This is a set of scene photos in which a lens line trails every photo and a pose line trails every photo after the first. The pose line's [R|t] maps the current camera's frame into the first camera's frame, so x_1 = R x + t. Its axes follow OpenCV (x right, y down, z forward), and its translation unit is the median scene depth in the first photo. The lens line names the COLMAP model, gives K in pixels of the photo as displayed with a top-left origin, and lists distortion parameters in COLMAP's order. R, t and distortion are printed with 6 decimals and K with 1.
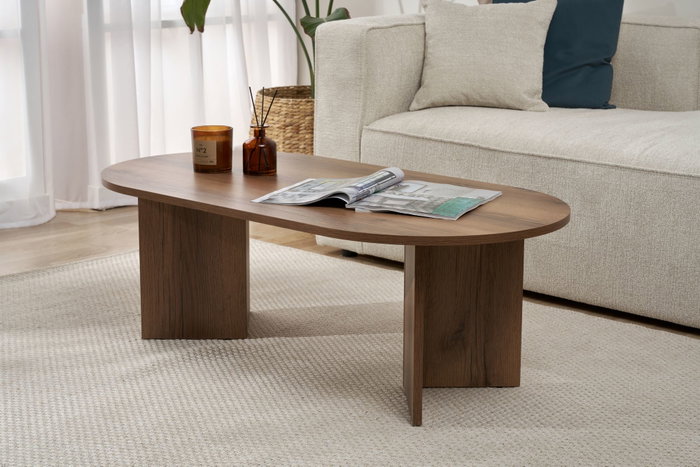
lens RADIAL K [[1358.1, 0, 350.0], [0, 1358.1, 233.5], [0, 0, 1]] dist [-0.010984, 0.025187]
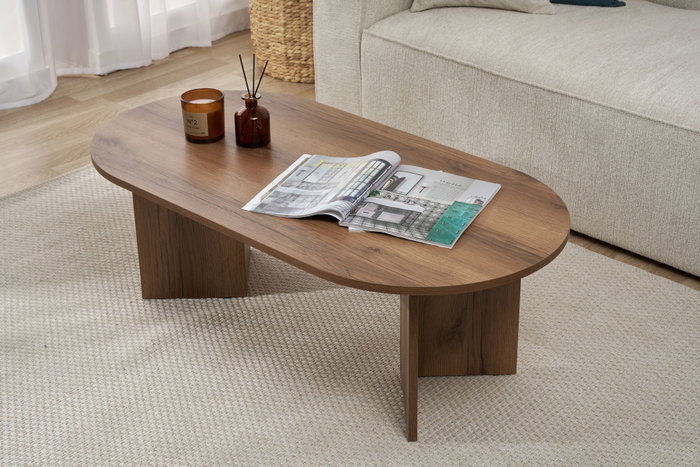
lens RADIAL K [[1296.3, 0, 350.0], [0, 1296.3, 233.5], [0, 0, 1]] dist [-0.015275, 0.011513]
pose [[0.999782, -0.012339, -0.016843, 0.016982], [0.016178, 0.967751, 0.251390, -0.204398], [0.013198, -0.251608, 0.967739, 0.082313]]
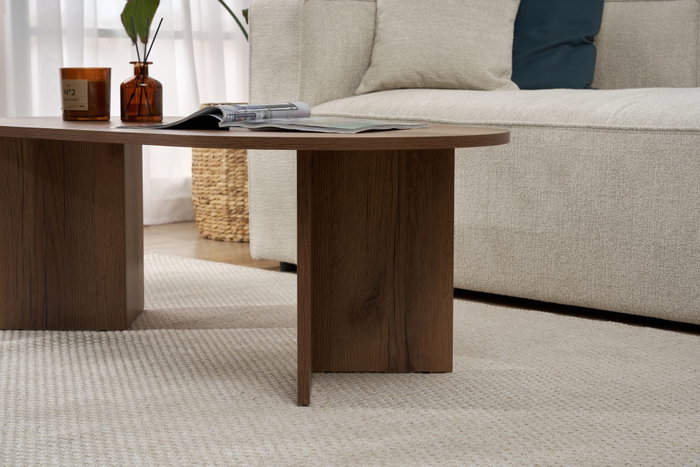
lens RADIAL K [[1355.0, 0, 350.0], [0, 1355.0, 233.5], [0, 0, 1]] dist [-0.012601, 0.056805]
pose [[0.999568, 0.003035, -0.029238, 0.078509], [-0.006000, 0.994781, -0.101856, 0.099670], [0.028776, 0.101987, 0.994369, 0.196688]]
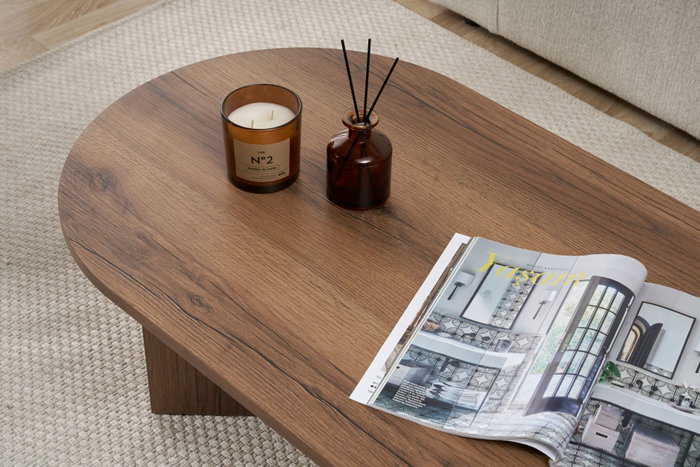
lens RADIAL K [[1358.1, 0, 350.0], [0, 1358.1, 233.5], [0, 0, 1]] dist [-0.010984, 0.025187]
pose [[0.999236, 0.033543, -0.020039, -0.055921], [-0.020645, 0.888671, 0.458080, -0.260695], [0.033173, -0.457317, 0.888685, 0.500338]]
